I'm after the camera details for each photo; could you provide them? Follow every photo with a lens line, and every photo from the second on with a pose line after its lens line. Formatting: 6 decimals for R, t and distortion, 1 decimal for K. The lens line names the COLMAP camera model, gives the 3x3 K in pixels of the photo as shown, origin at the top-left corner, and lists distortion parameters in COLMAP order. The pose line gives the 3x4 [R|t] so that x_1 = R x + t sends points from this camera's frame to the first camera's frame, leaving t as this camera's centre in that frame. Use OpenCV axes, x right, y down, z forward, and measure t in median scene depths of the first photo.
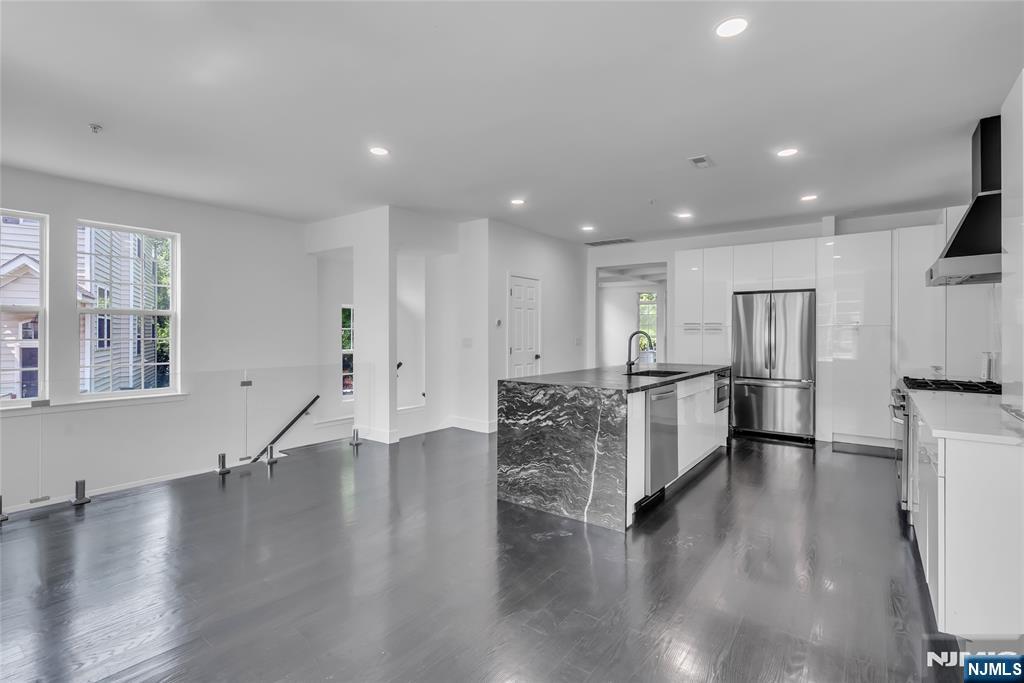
lens RADIAL K [[477.4, 0, 506.5], [0, 477.4, 333.0], [0, 0, 1]] dist [0.001800, 0.000282]
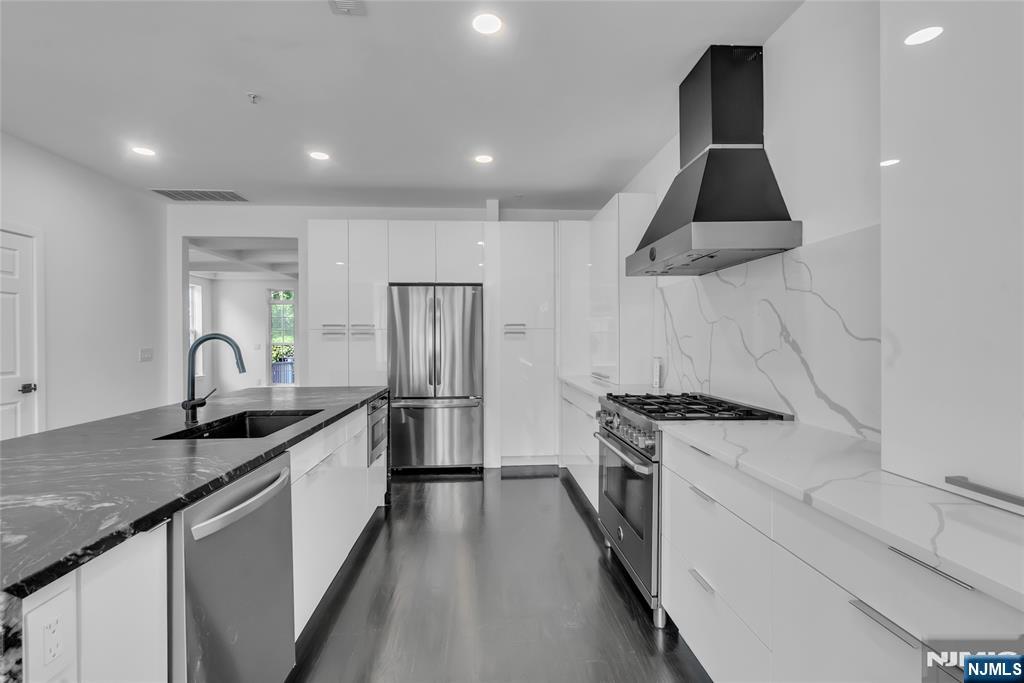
lens RADIAL K [[470.0, 0, 506.0], [0, 470.0, 340.3], [0, 0, 1]] dist [0.001755, 0.000816]
pose [[0.757631, -0.008967, 0.652622, 0.245525], [0.008055, 0.999958, 0.004389, 0.002798], [-0.652634, 0.001931, 0.757671, 0.589976]]
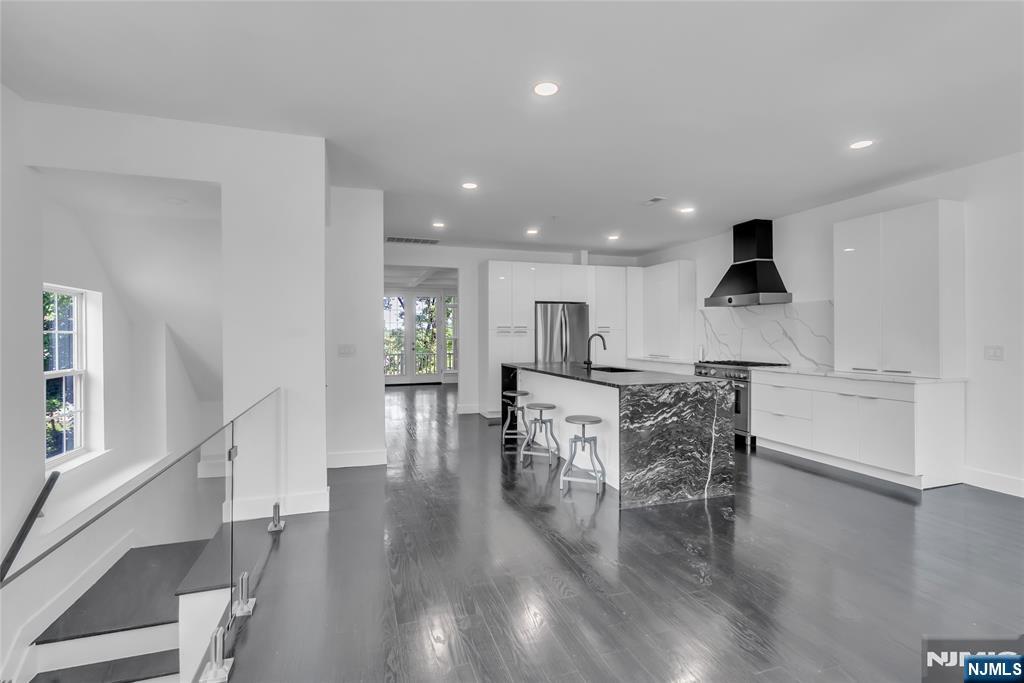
lens RADIAL K [[477.4, 0, 506.5], [0, 477.4, 333.0], [0, 0, 1]] dist [0.001800, 0.000282]
pose [[0.567410, -0.000800, 0.823435, -0.969193], [0.005424, 0.999981, -0.002766, -0.004532], [-0.823418, 0.006036, 0.567403, 0.669932]]
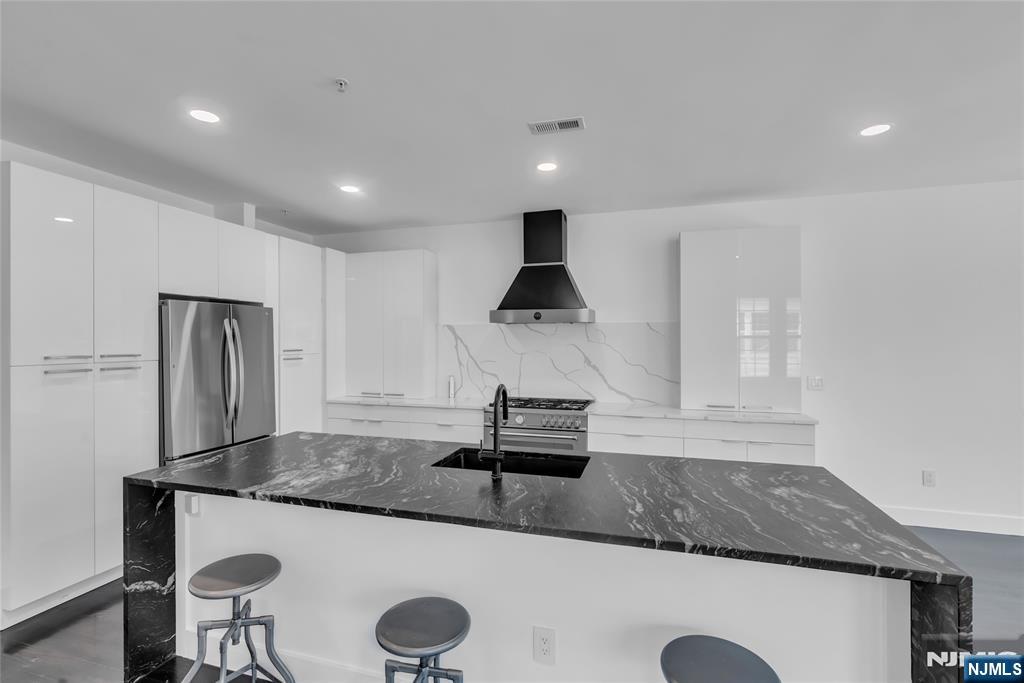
lens RADIAL K [[470.0, 0, 506.0], [0, 470.0, 340.3], [0, 0, 1]] dist [0.001755, 0.000816]
pose [[-0.344268, -0.003083, 0.938866, -0.212961], [0.001620, 0.999991, 0.003878, -0.063630], [-0.938870, 0.002856, -0.344260, 1.454035]]
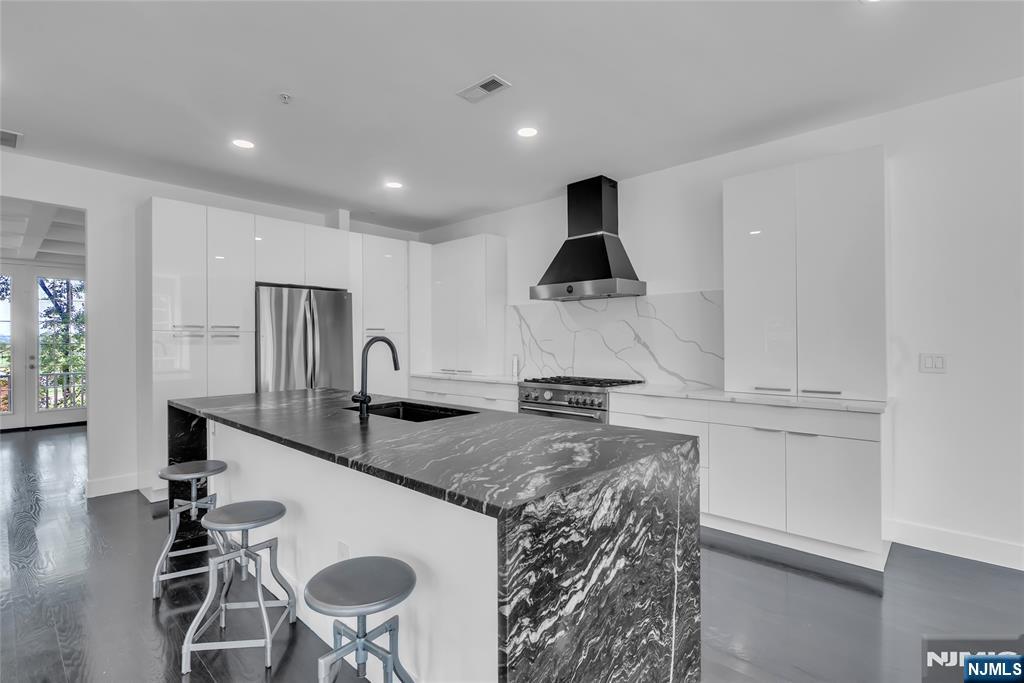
lens RADIAL K [[483.2, 0, 506.7], [0, 483.2, 341.1], [0, 0, 1]] dist [0.000597, 0.000164]
pose [[0.103970, -0.002846, 0.994576, -0.306954], [0.006645, 0.999976, 0.002167, 0.000756], [-0.994558, 0.006383, 0.103987, 1.006345]]
